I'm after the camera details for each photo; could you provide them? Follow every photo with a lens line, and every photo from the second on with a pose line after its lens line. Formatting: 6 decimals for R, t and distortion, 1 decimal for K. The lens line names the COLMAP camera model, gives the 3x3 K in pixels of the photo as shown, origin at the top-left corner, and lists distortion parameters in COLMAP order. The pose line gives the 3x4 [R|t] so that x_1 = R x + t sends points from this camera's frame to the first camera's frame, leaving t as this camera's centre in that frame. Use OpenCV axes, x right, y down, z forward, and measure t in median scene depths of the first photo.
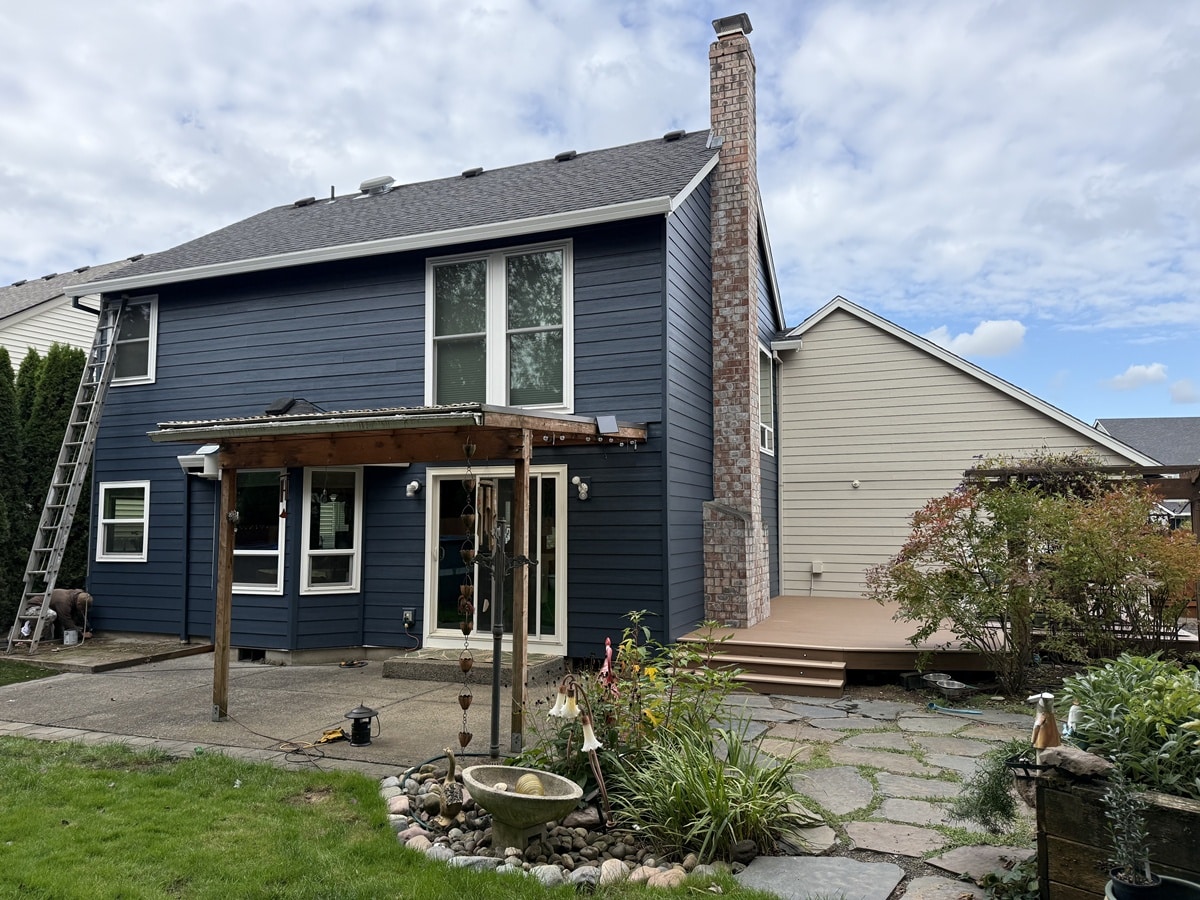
lens RADIAL K [[841.4, 0, 591.6], [0, 841.4, 439.9], [0, 0, 1]] dist [0.009774, -0.000680]
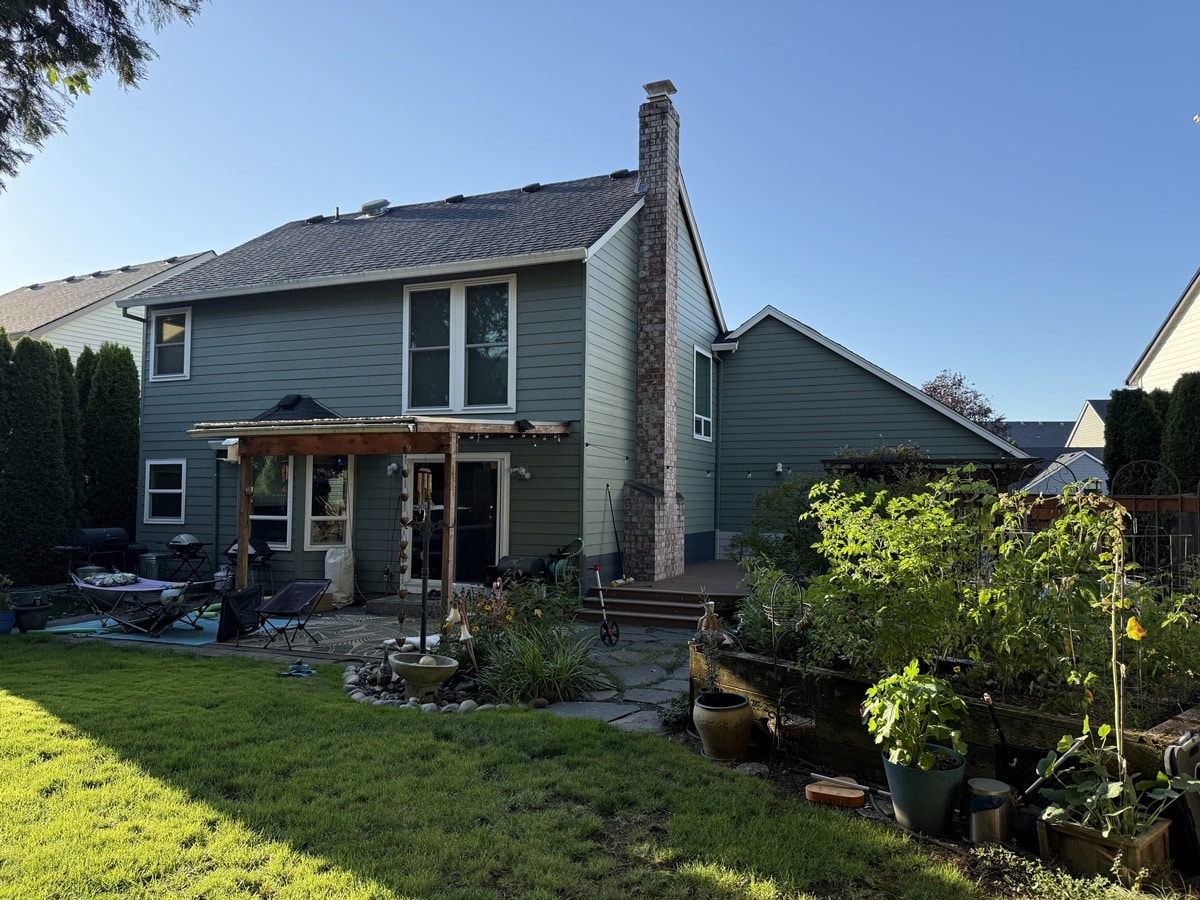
lens RADIAL K [[827.2, 0, 600.0], [0, 827.2, 450.0], [0, 0, 1]] dist [0.026555, -0.035639]
pose [[0.999815, 0.010373, -0.016189, 0.111401], [-0.009632, 0.998931, 0.045206, -0.028163], [0.016641, -0.045042, 0.998847, -0.224313]]
